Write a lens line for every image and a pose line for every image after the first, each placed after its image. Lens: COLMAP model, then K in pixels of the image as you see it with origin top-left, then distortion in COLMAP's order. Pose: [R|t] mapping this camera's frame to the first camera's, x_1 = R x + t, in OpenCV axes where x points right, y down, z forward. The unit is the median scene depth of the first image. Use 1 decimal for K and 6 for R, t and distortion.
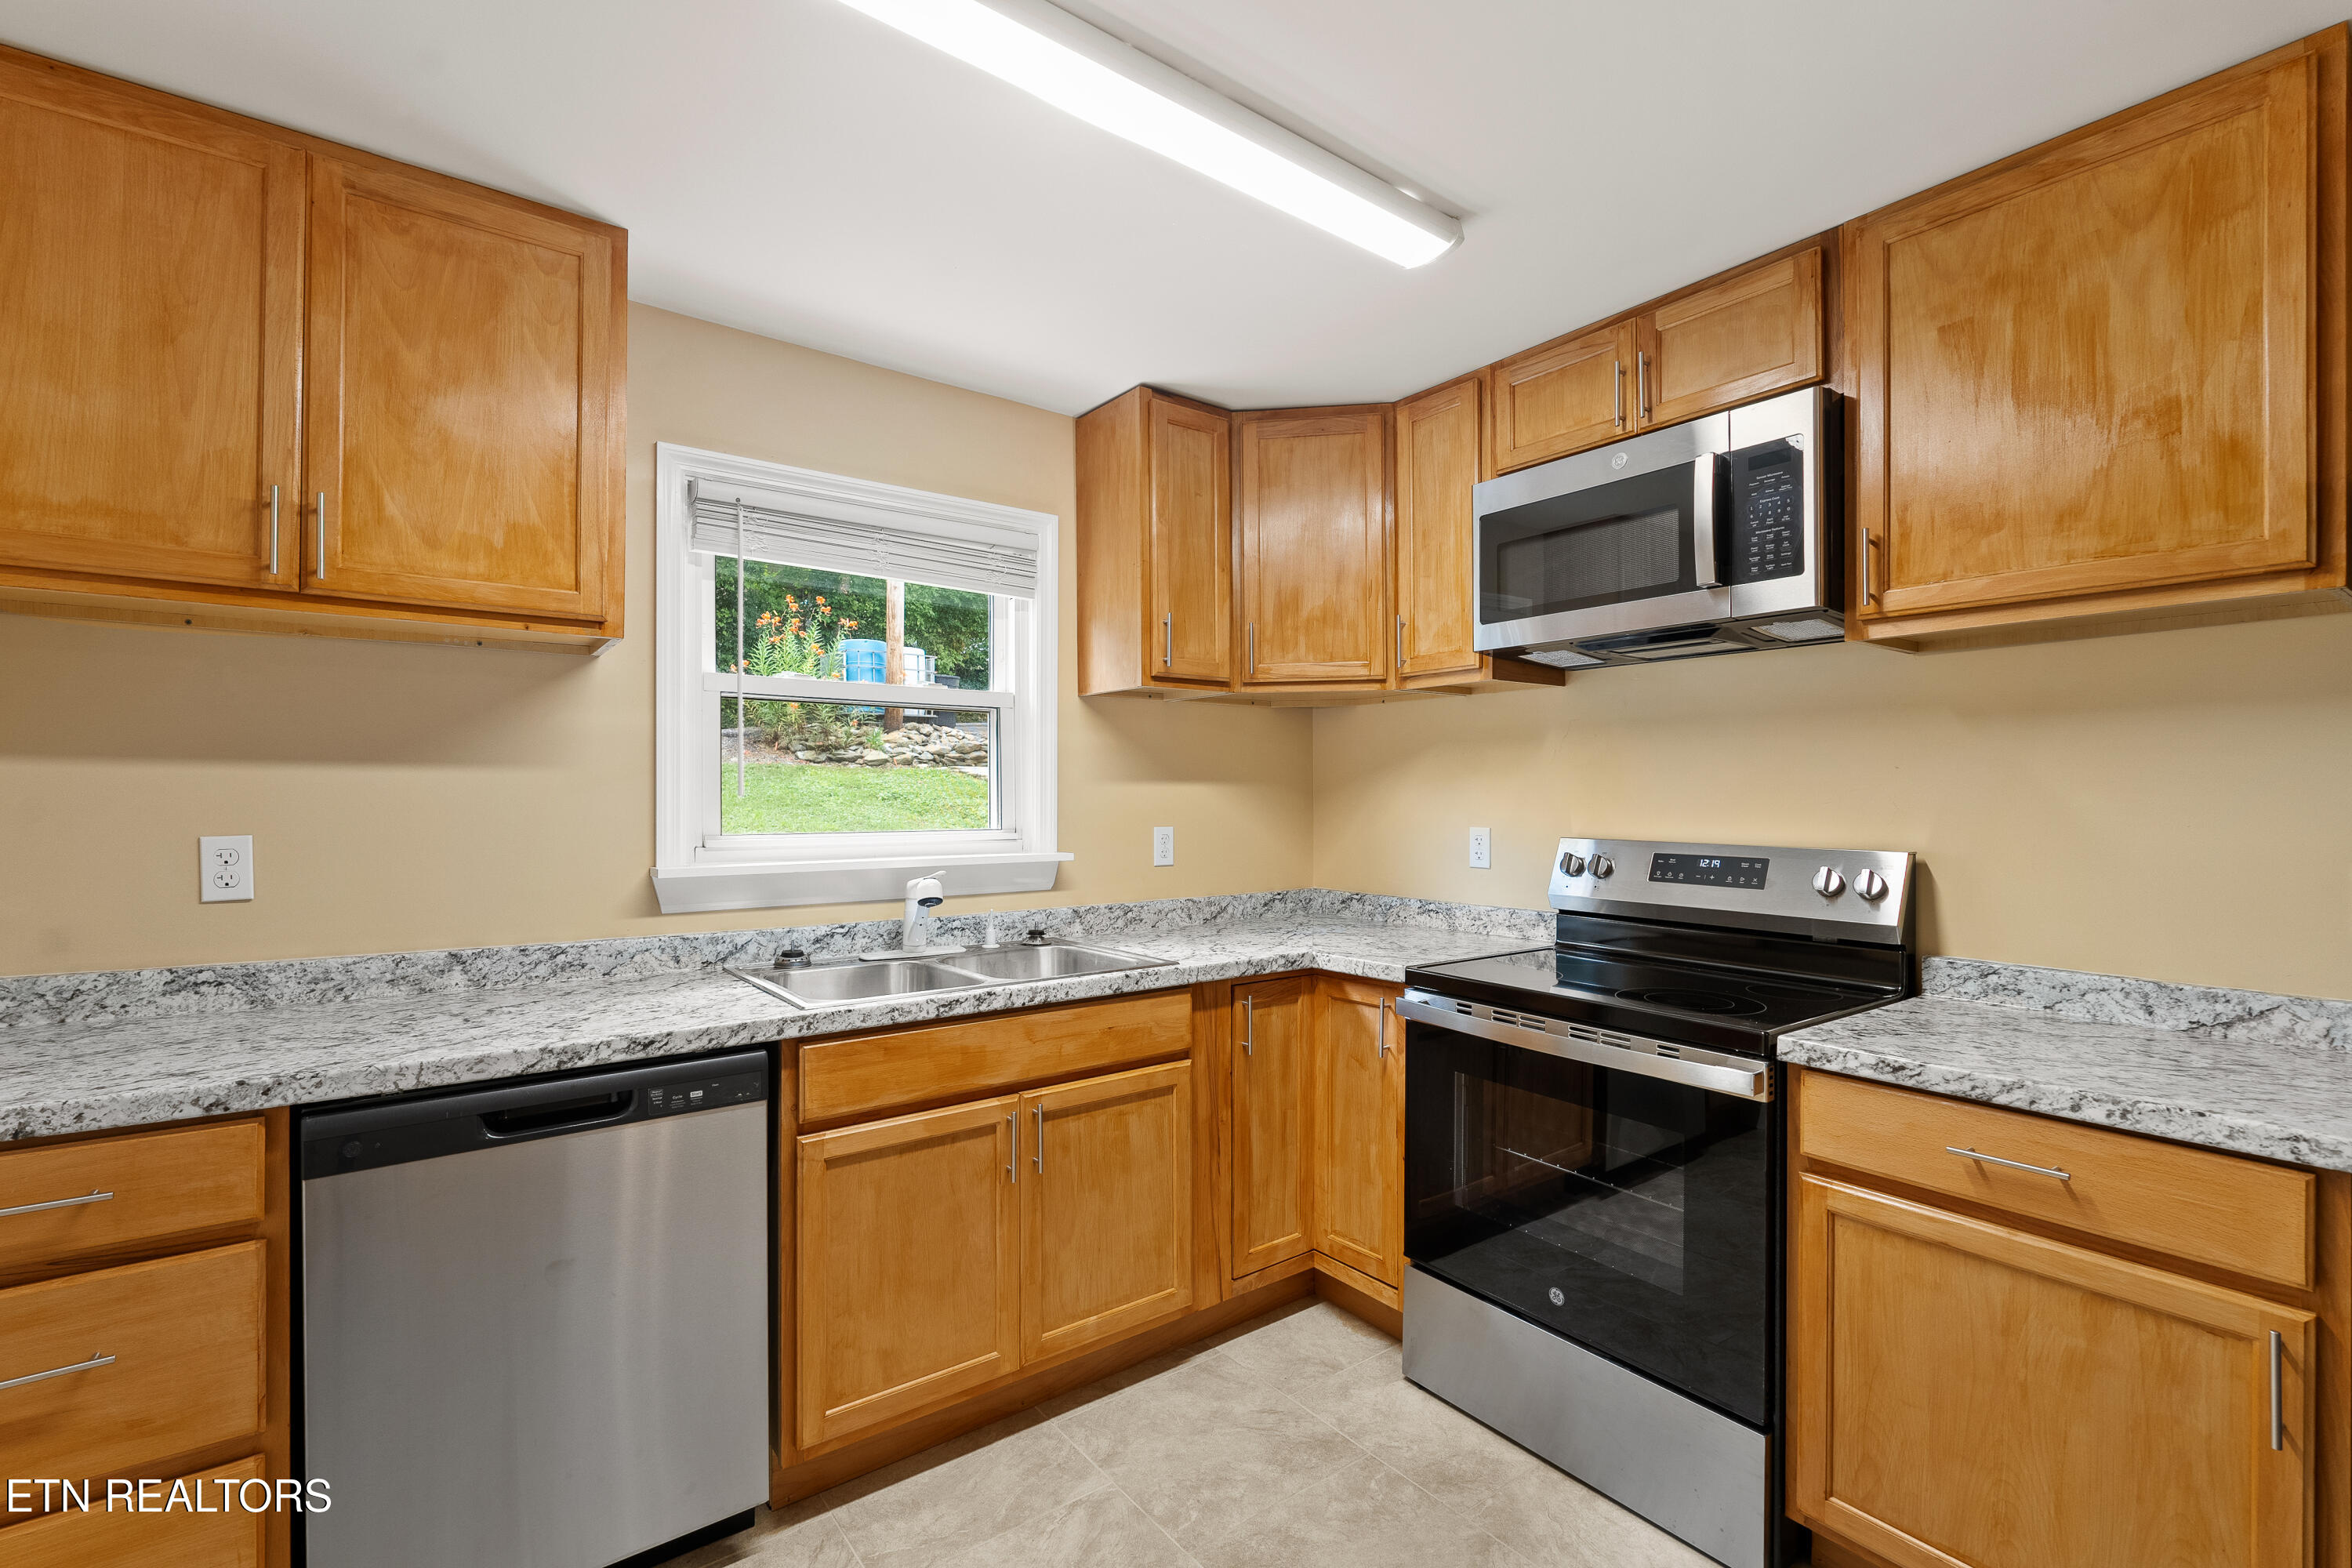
lens RADIAL K [[1031.5, 0, 1172.8], [0, 1031.5, 788.7], [0, 0, 1]] dist [-0.000548, -0.000646]
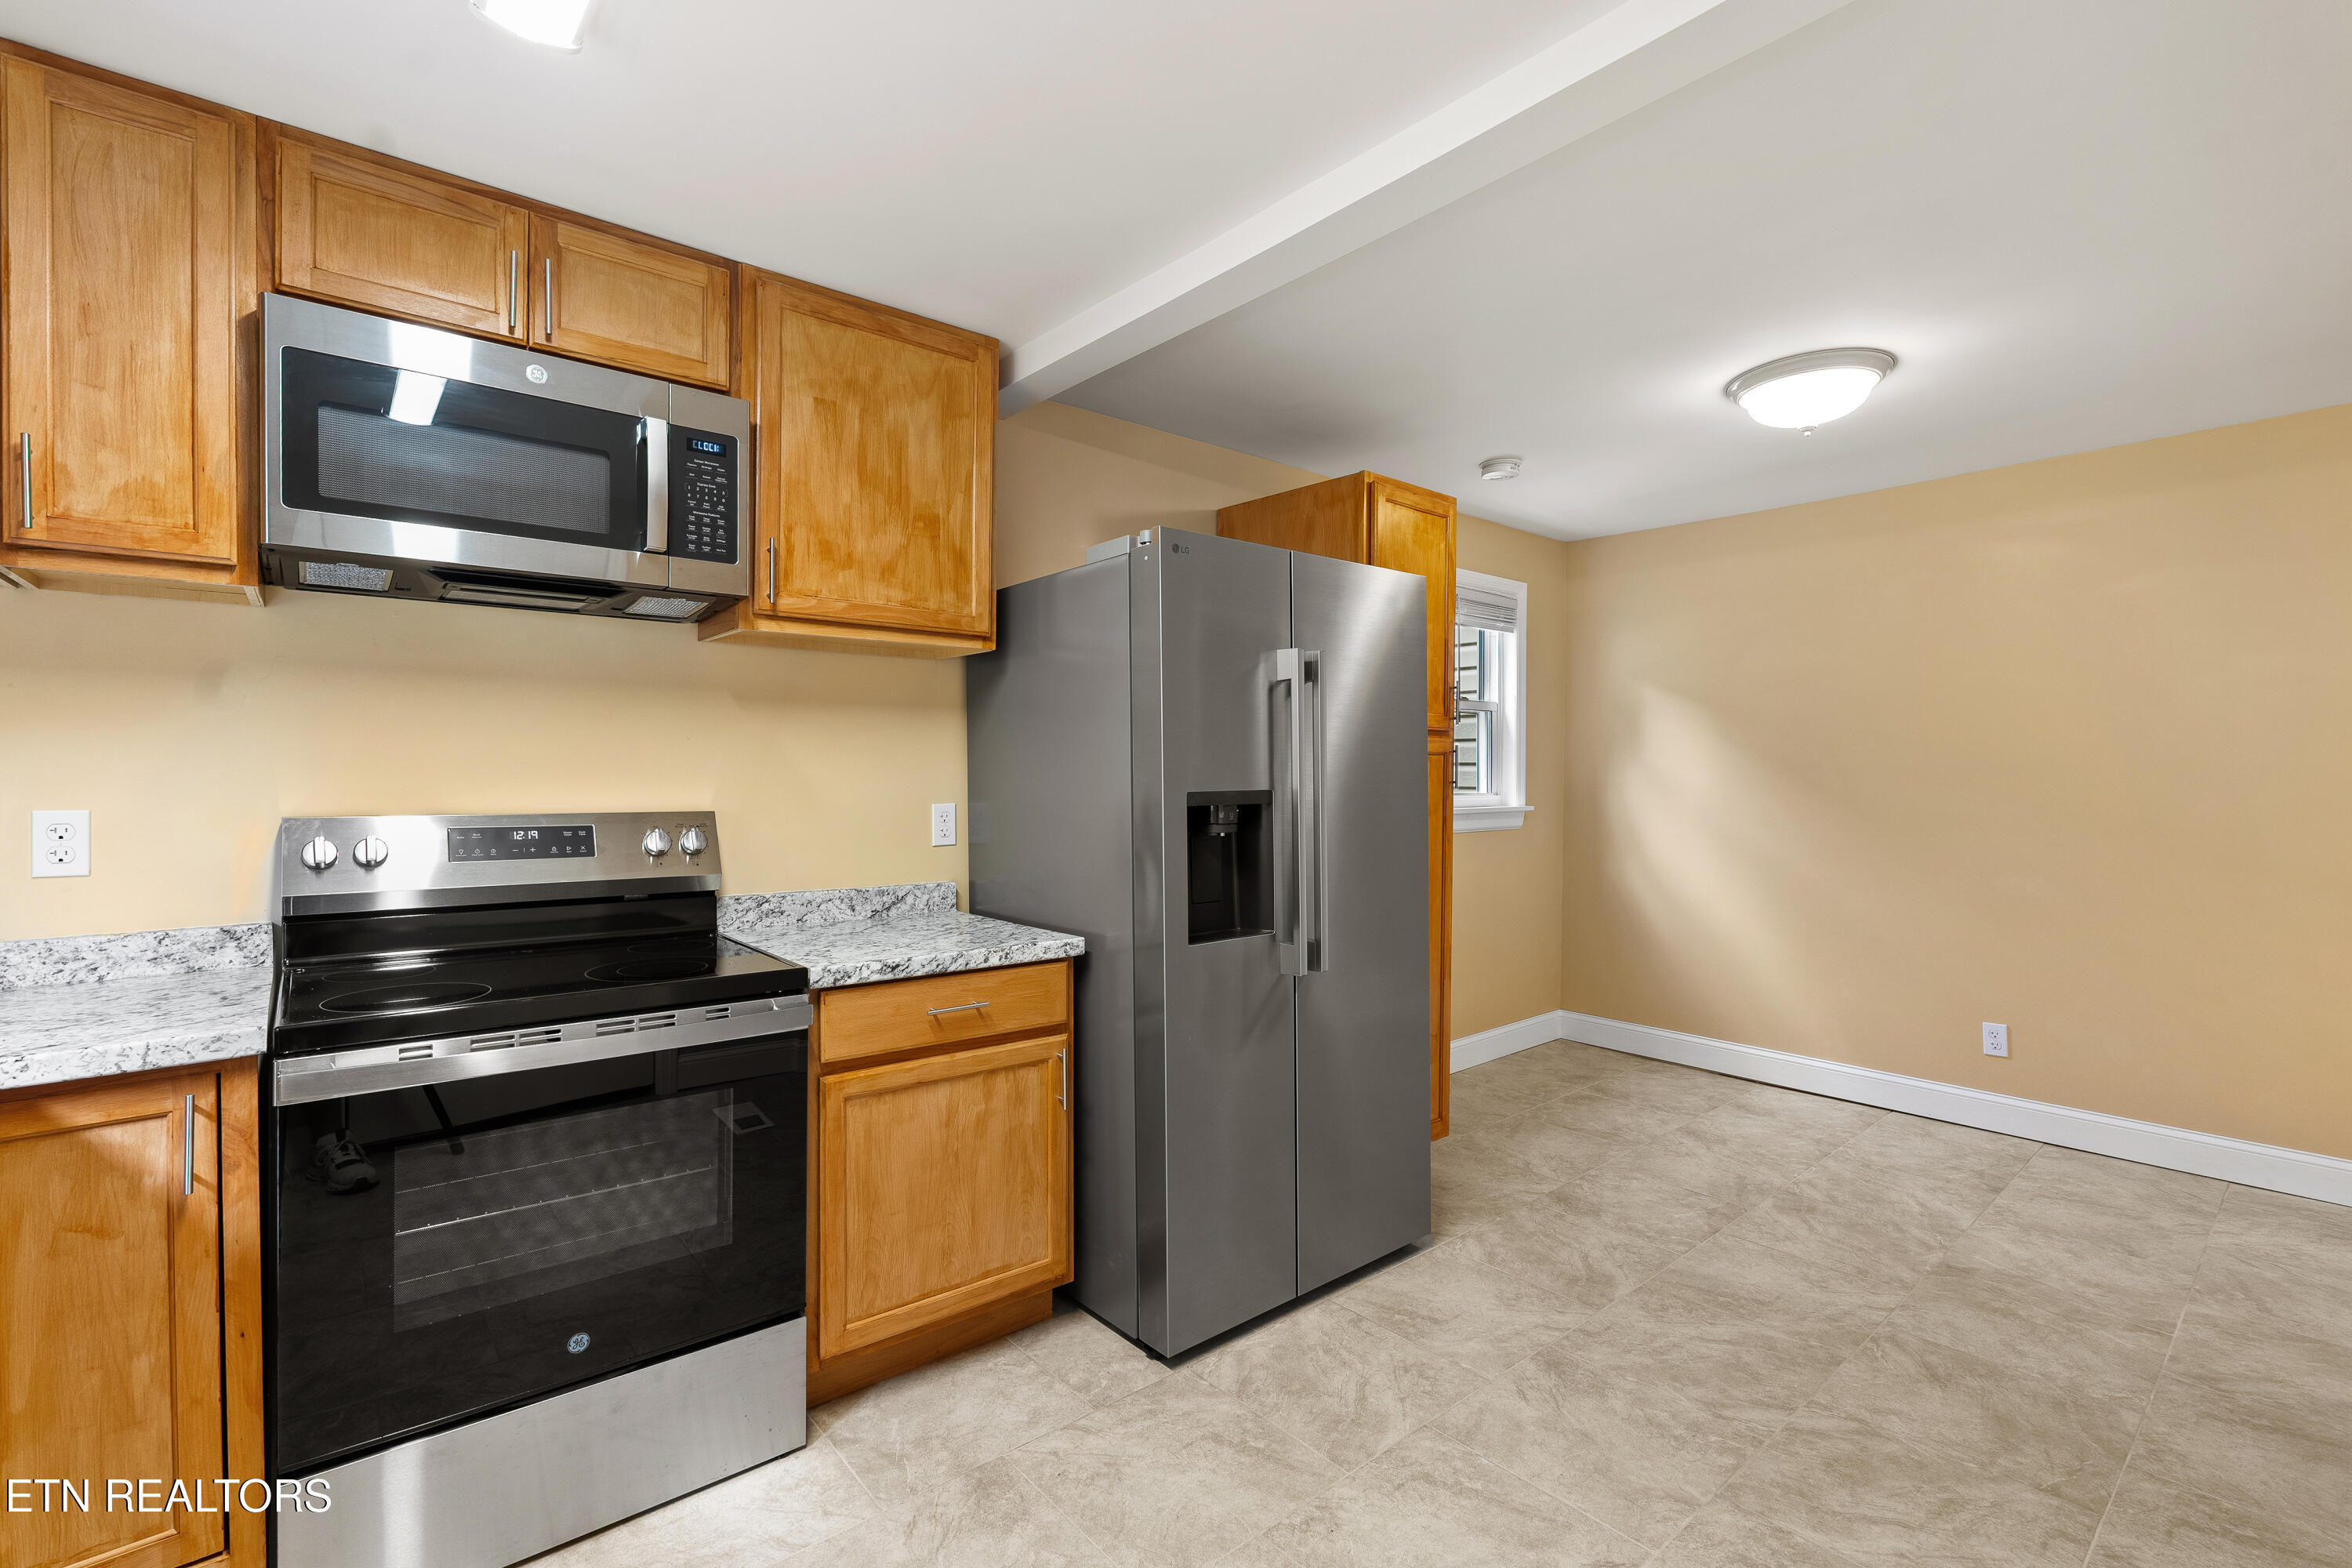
lens RADIAL K [[1031.5, 0, 1159.3], [0, 1031.5, 786.6], [0, 0, 1]] dist [-0.000548, -0.000646]
pose [[-0.045835, -0.016359, 0.998815, -0.528624], [-0.011523, 0.999808, 0.015847, 0.009503], [-0.998883, -0.010783, -0.046015, 0.591144]]
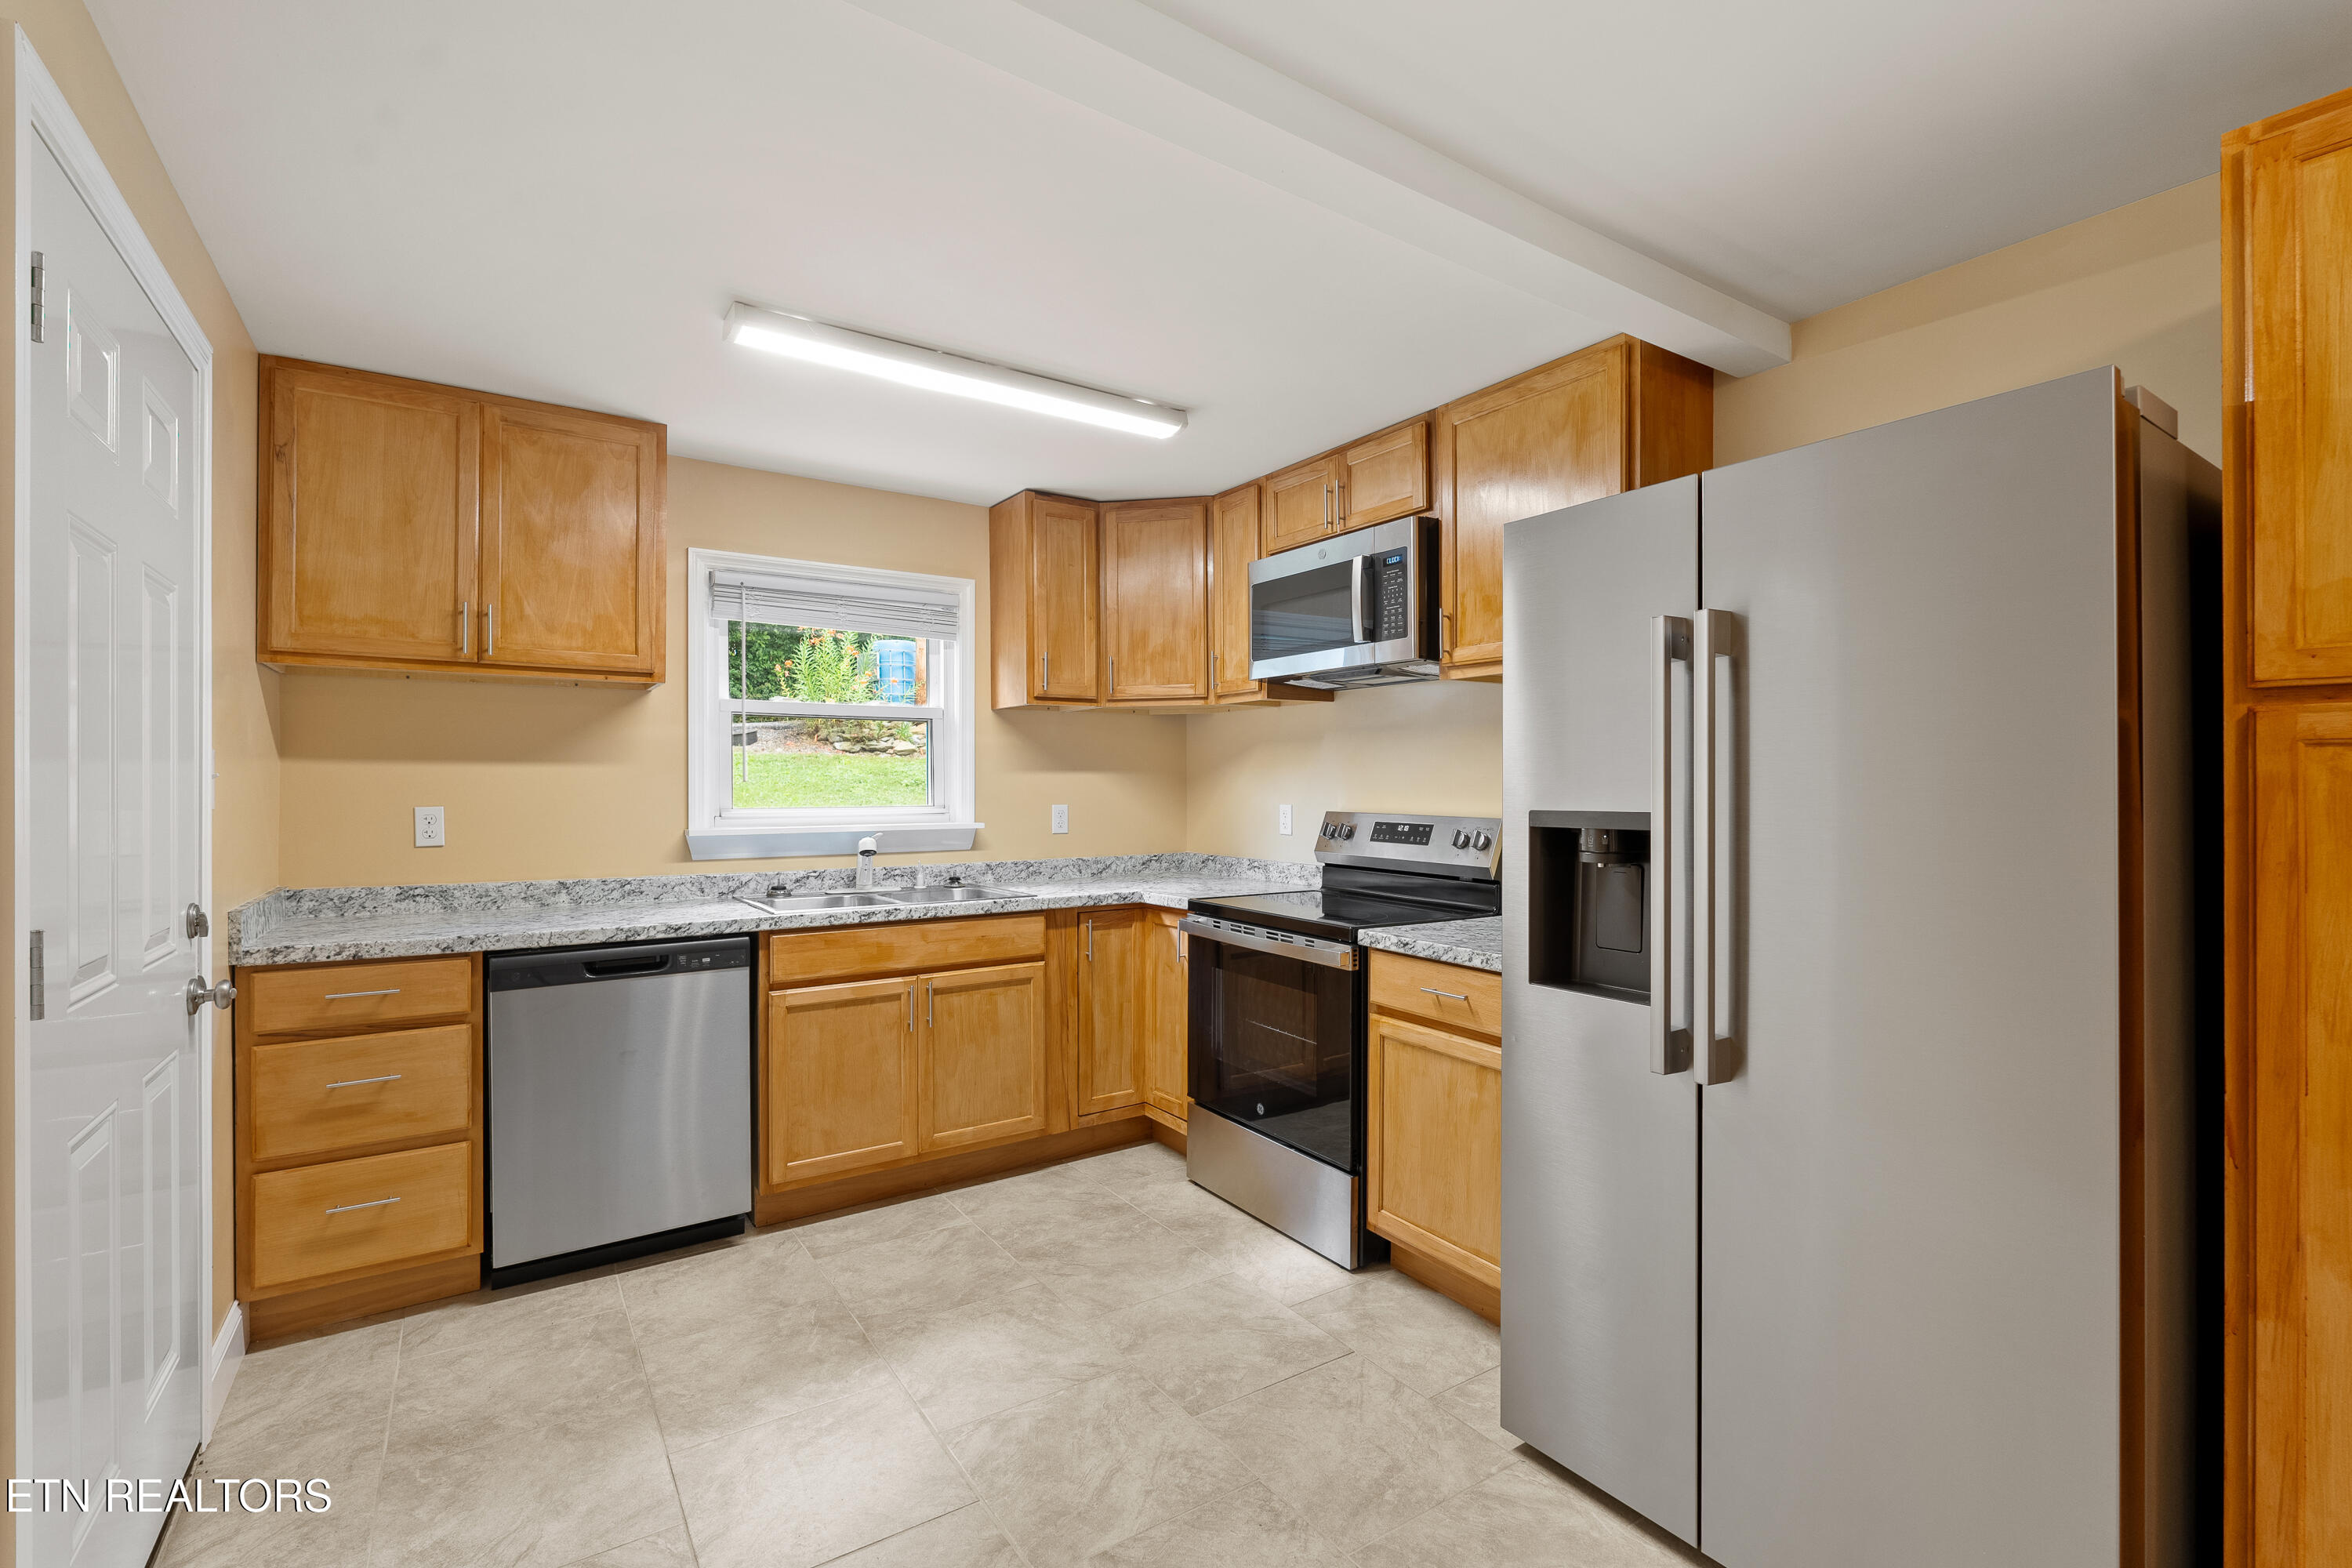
lens RADIAL K [[1031.5, 0, 1167.3], [0, 1031.5, 777.7], [0, 0, 1]] dist [-0.000548, -0.000646]
pose [[0.998539, -0.001538, -0.054022, 0.334925], [0.001677, 0.999995, 0.002530, -0.002600], [0.054018, -0.002617, 0.998537, -0.560714]]
